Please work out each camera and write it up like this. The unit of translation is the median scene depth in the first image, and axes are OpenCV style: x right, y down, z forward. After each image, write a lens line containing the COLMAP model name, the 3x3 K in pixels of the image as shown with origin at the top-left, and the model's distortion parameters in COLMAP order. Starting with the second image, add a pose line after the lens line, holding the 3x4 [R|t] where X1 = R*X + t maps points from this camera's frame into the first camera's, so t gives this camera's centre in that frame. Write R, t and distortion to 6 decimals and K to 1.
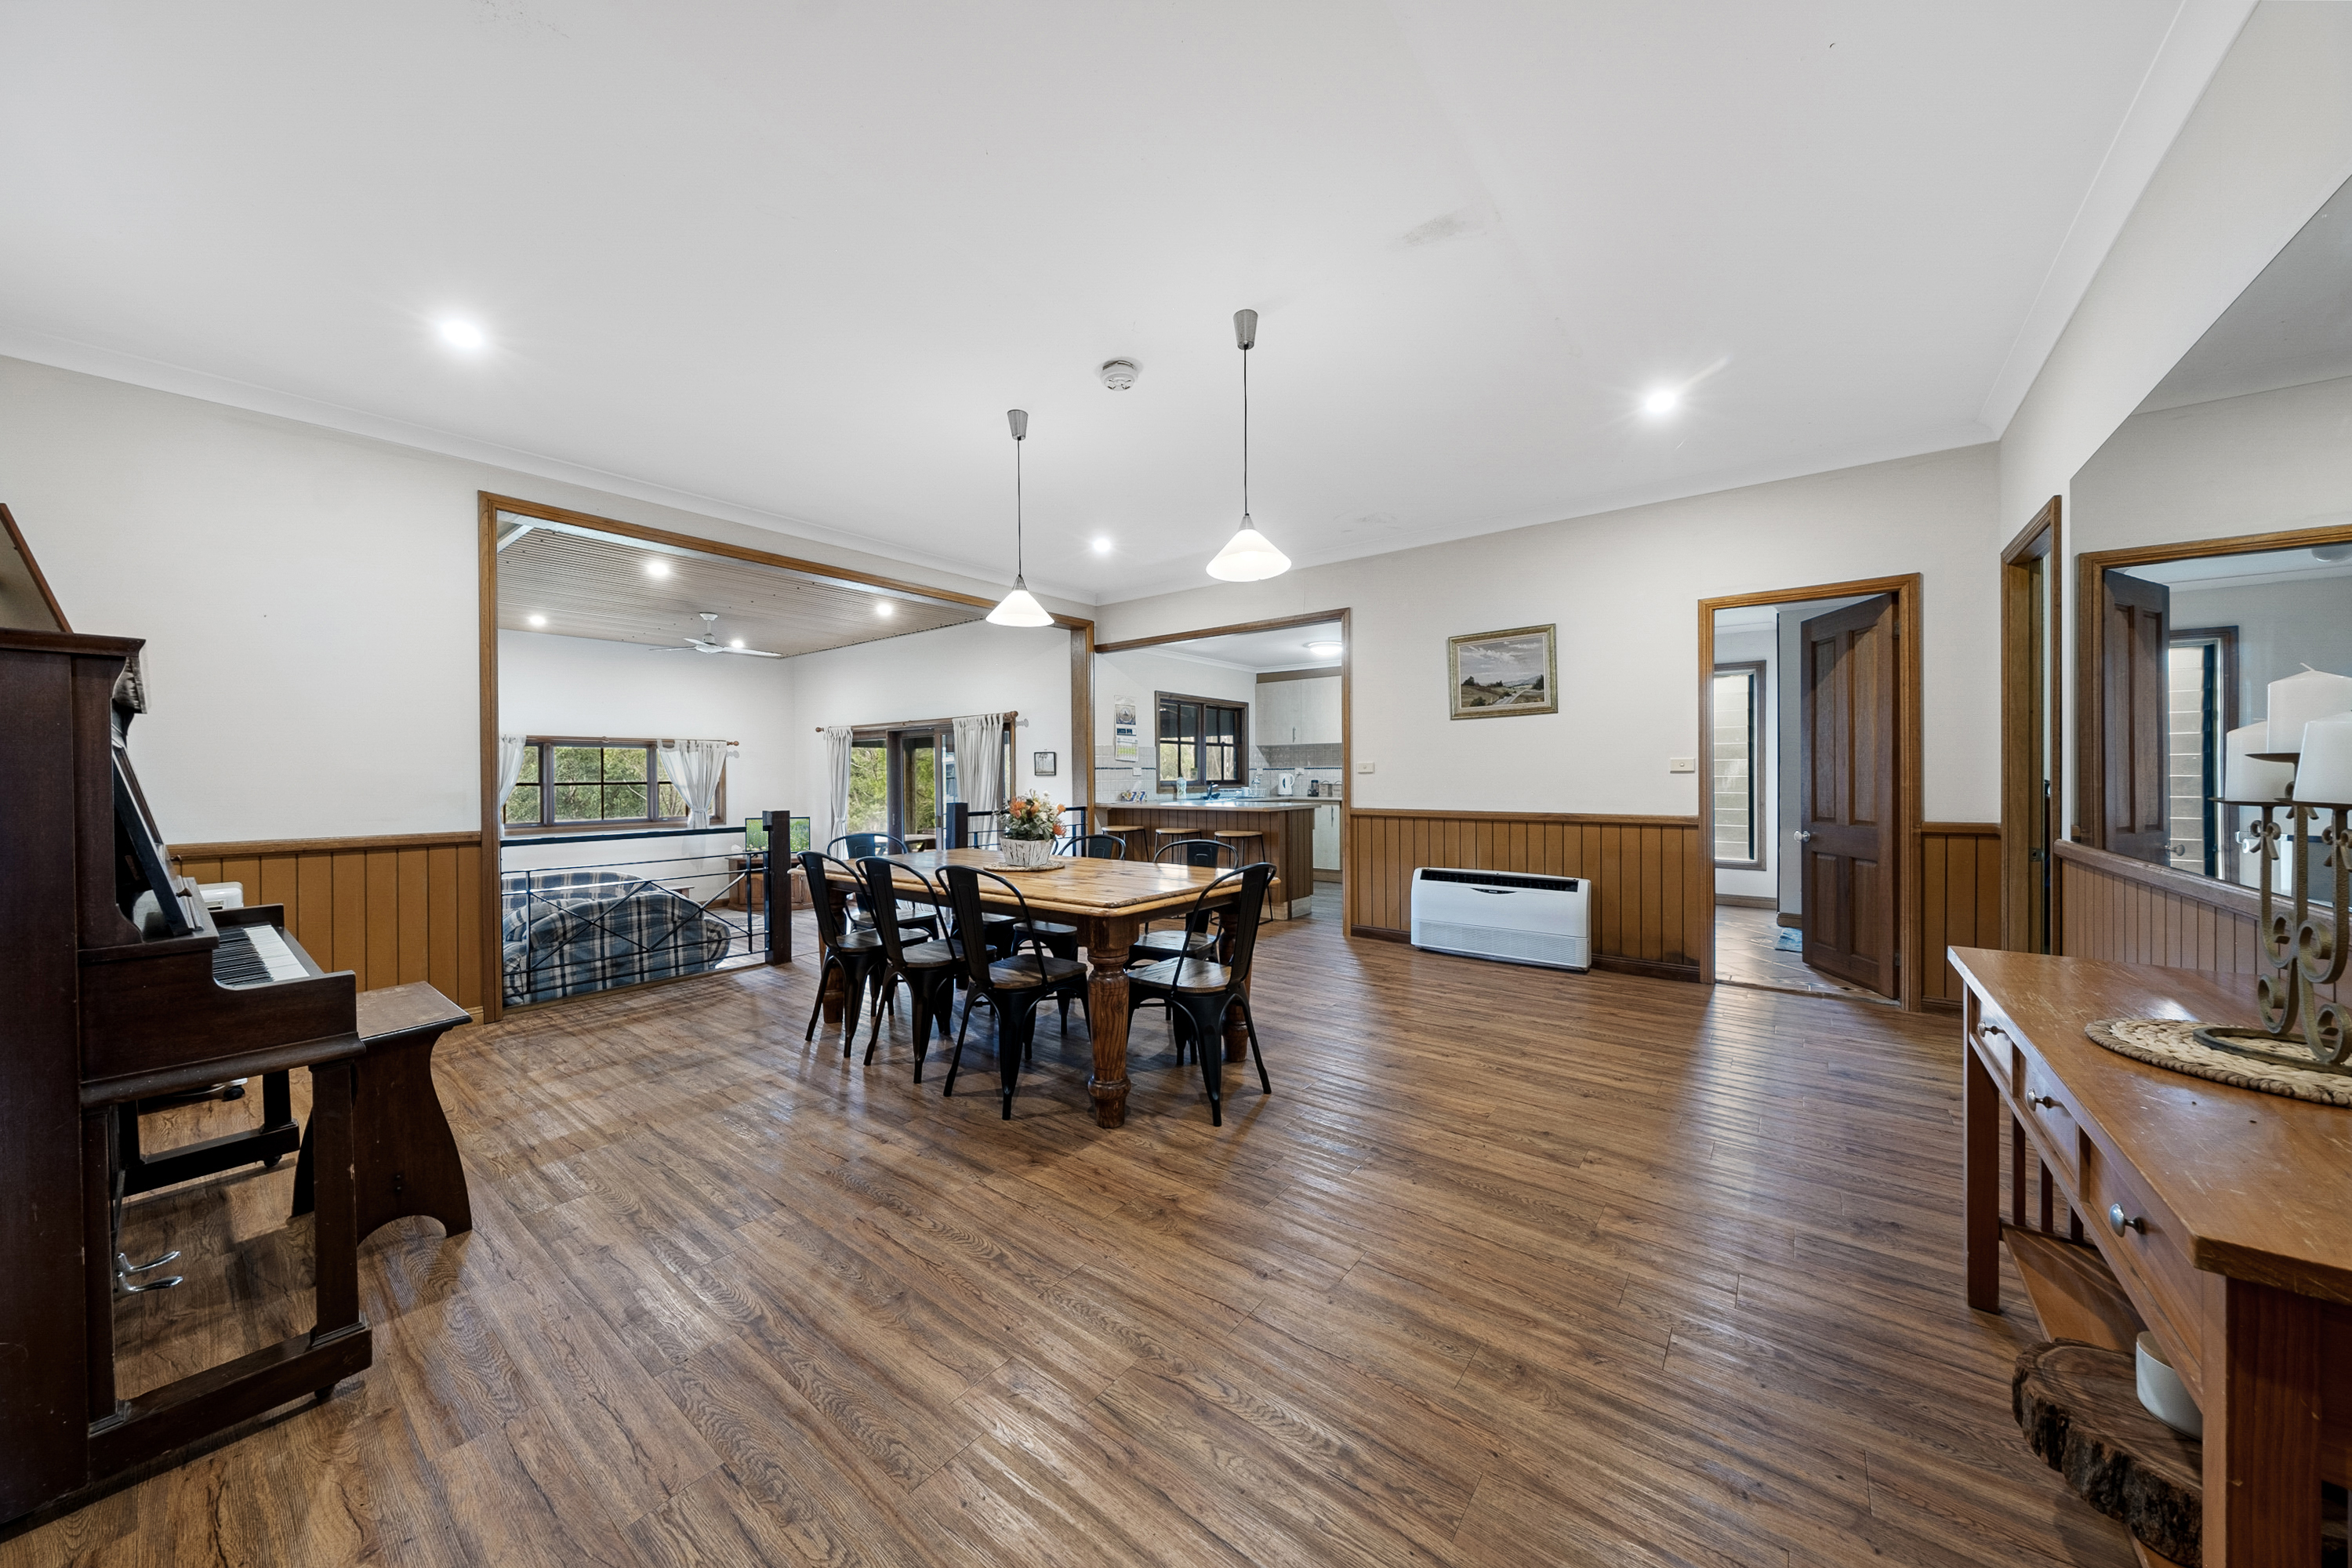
lens RADIAL K [[814.2, 0, 1167.3], [0, 814.2, 779.4], [0, 0, 1]] dist [0.003052, 0.000020]
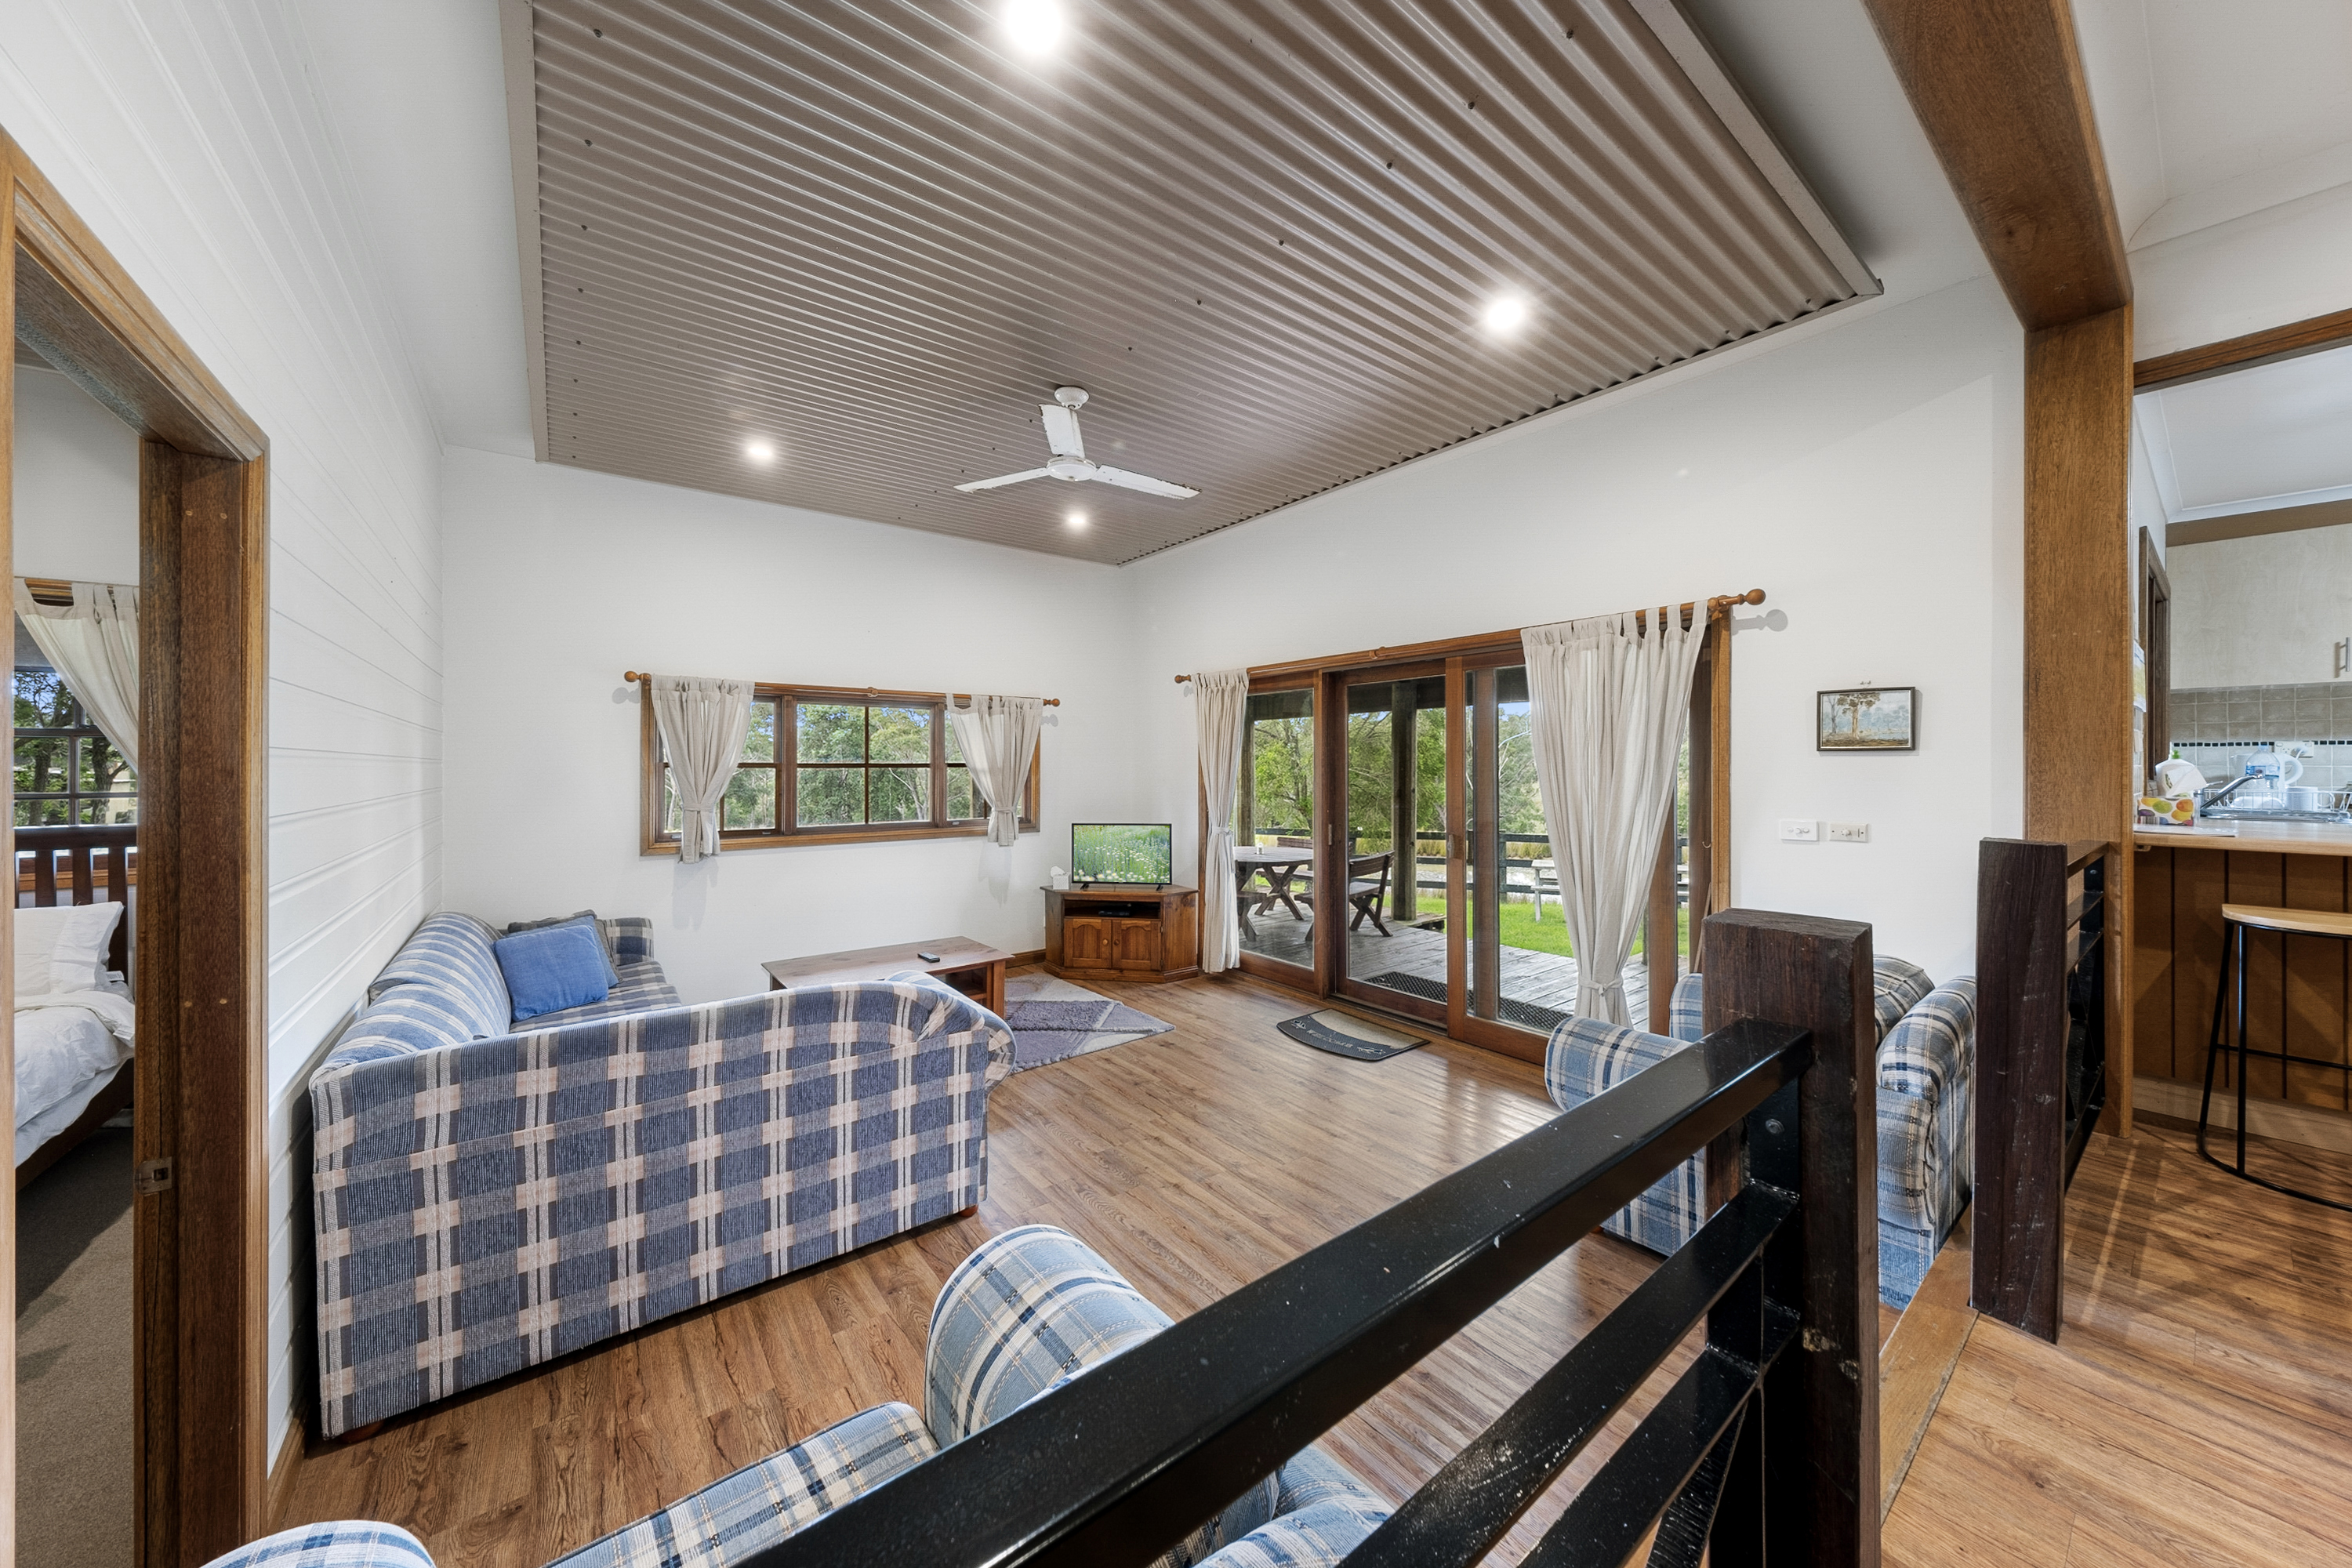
lens RADIAL K [[814.2, 0, 1179.1], [0, 814.2, 769.8], [0, 0, 1]] dist [0.003052, 0.000020]
pose [[0.969322, 0.009614, -0.245607, -0.305753], [-0.007822, 0.999935, 0.008269, 0.001863], [0.245671, -0.006094, 0.969334, 0.450106]]
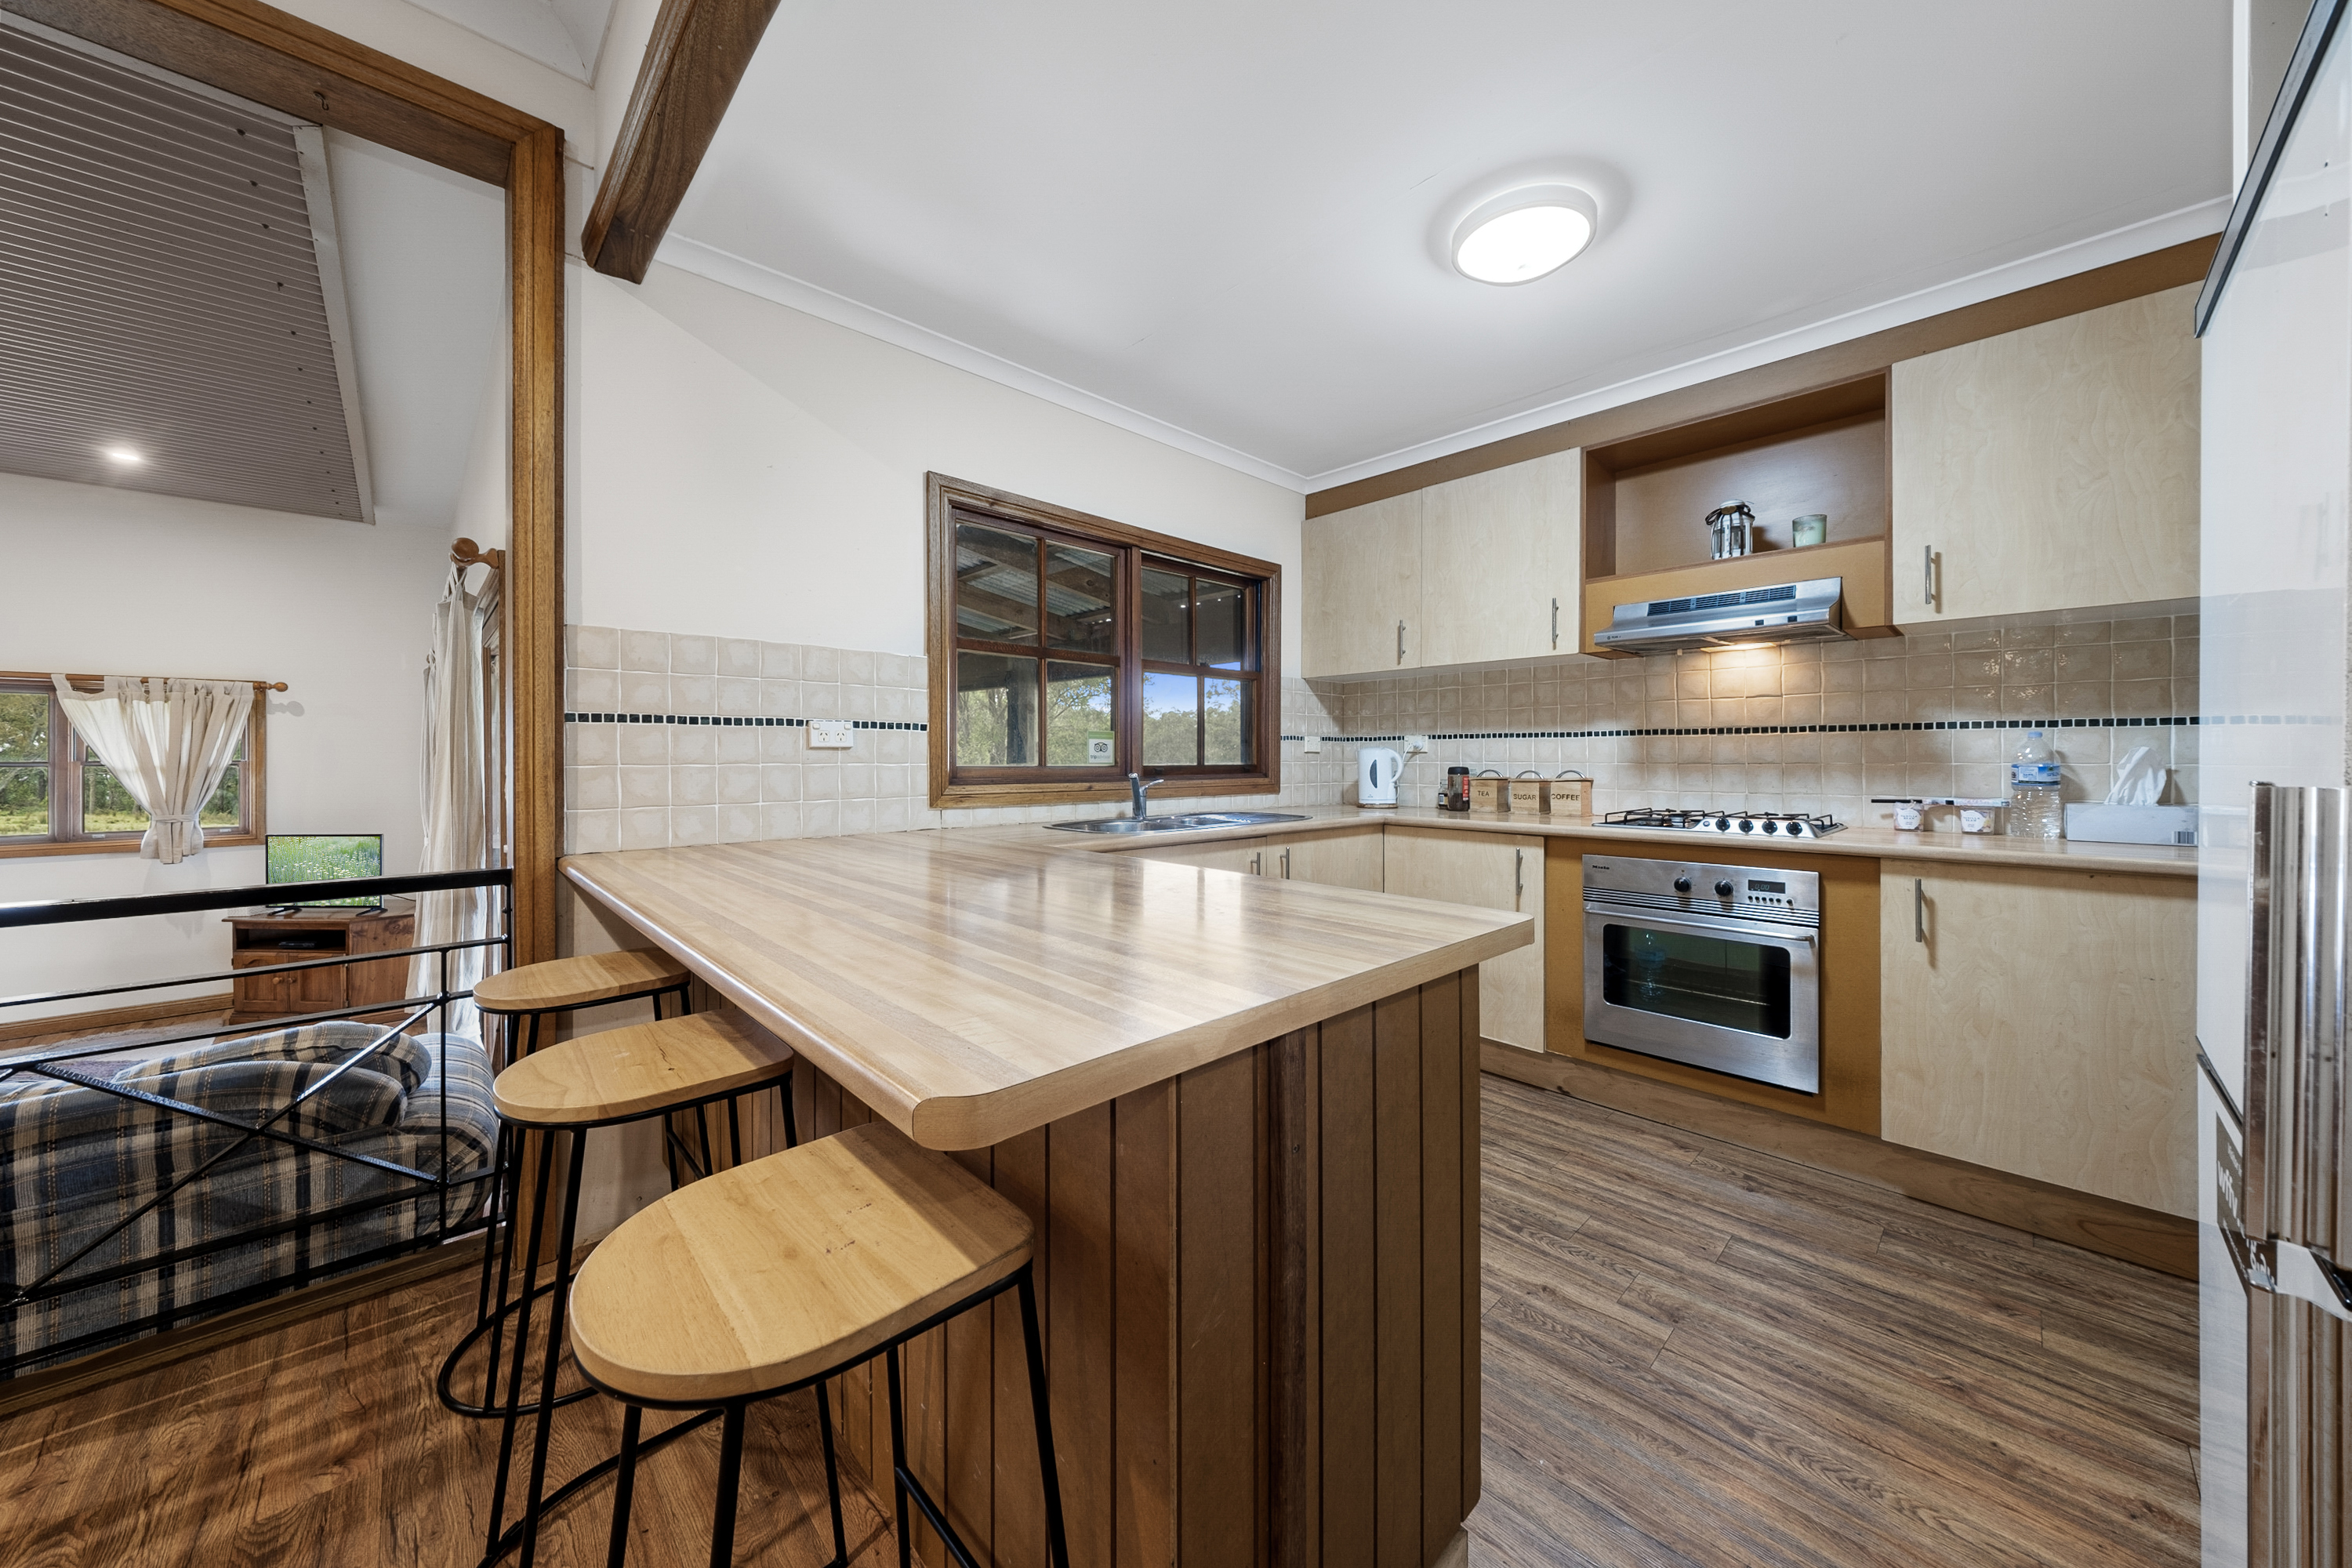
lens RADIAL K [[814.2, 0, 1180.0], [0, 814.2, 766.9], [0, 0, 1]] dist [0.003052, 0.000020]
pose [[0.989956, 0.007591, -0.141170, 0.107388], [-0.006971, 0.999964, 0.004890, -0.000289], [0.141202, -0.003857, 0.989973, 0.611976]]
